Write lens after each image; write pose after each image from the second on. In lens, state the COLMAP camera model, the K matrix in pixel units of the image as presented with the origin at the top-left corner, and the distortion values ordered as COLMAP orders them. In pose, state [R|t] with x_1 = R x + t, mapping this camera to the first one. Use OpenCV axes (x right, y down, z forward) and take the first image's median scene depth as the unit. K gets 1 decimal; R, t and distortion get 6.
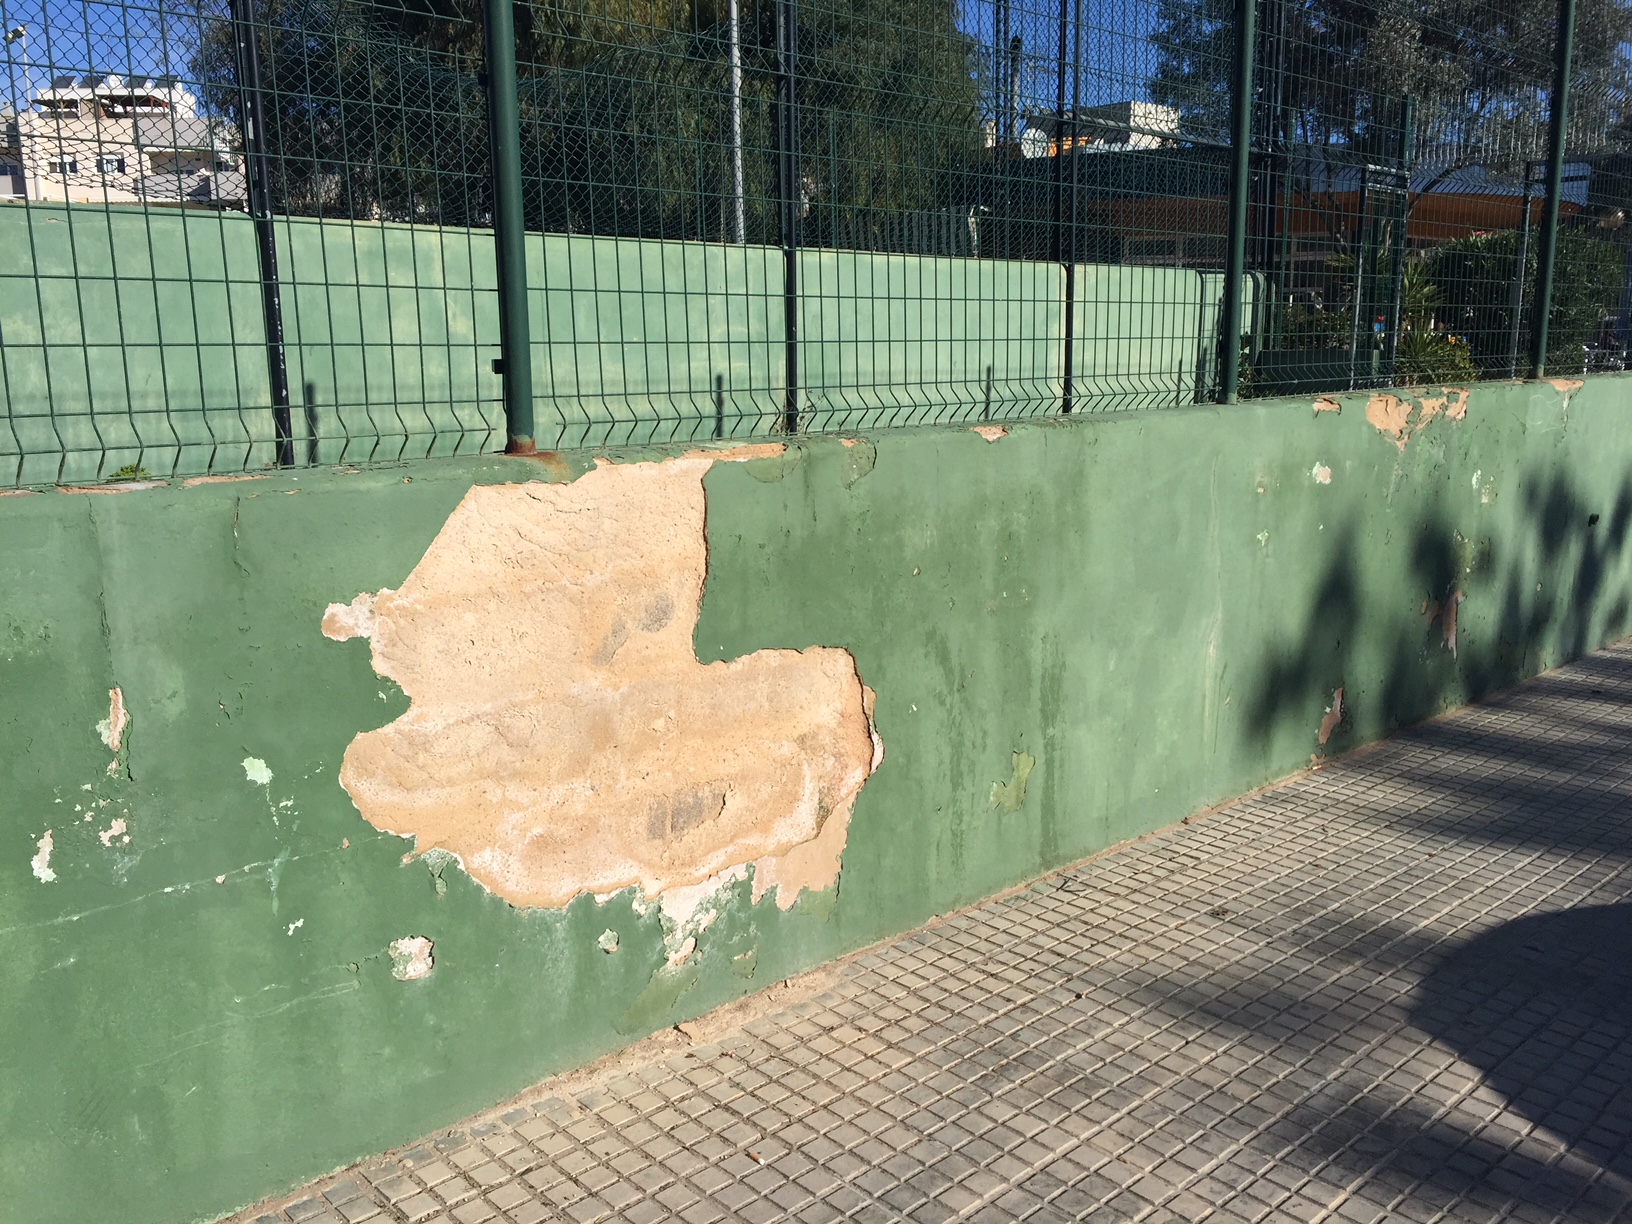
lens RADIAL K [[1411.0, 0, 813.2], [0, 1411.0, 625.0], [0, 0, 1]] dist [0.093652, -0.133101]
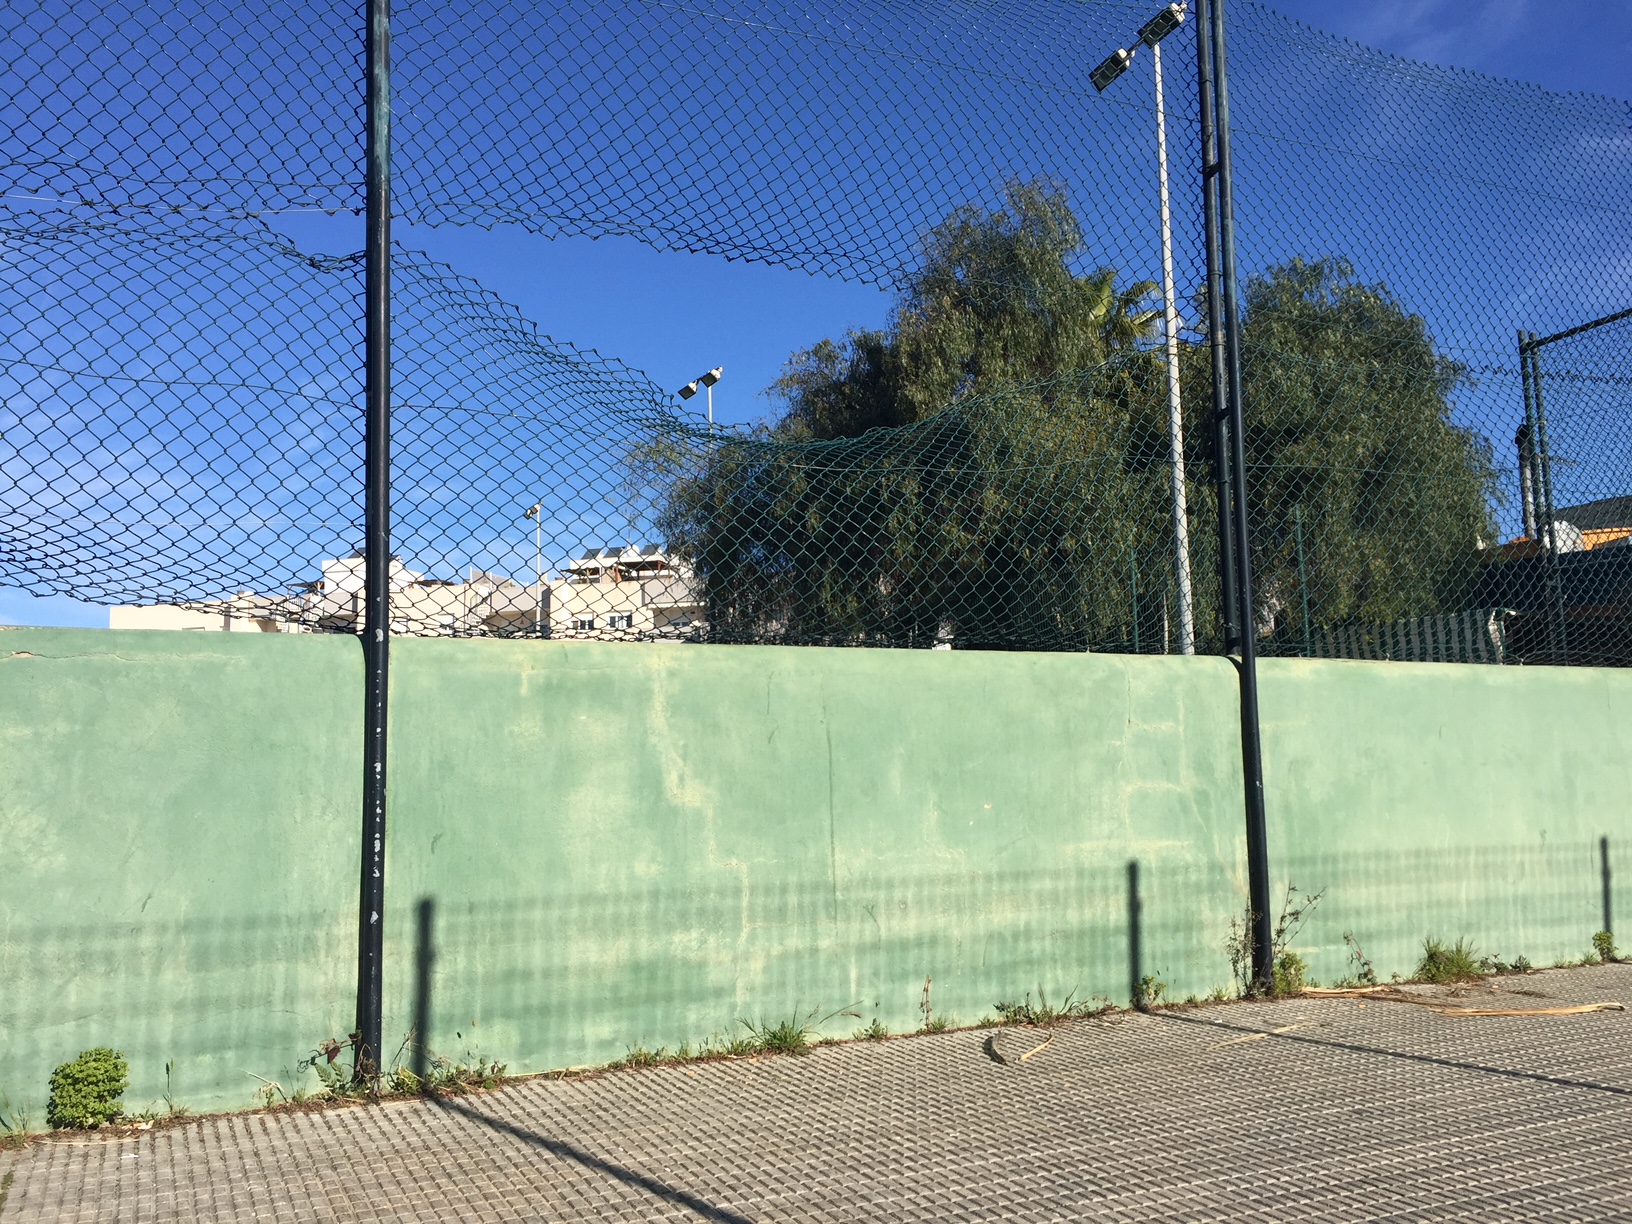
lens RADIAL K [[1411.0, 0, 813.2], [0, 1411.0, 625.0], [0, 0, 1]] dist [0.093652, -0.133101]
pose [[0.949513, -0.042384, -0.310852, -0.001027], [-0.050074, 0.957656, -0.283527, -0.039955], [0.309706, 0.284778, 0.907184, 0.159743]]
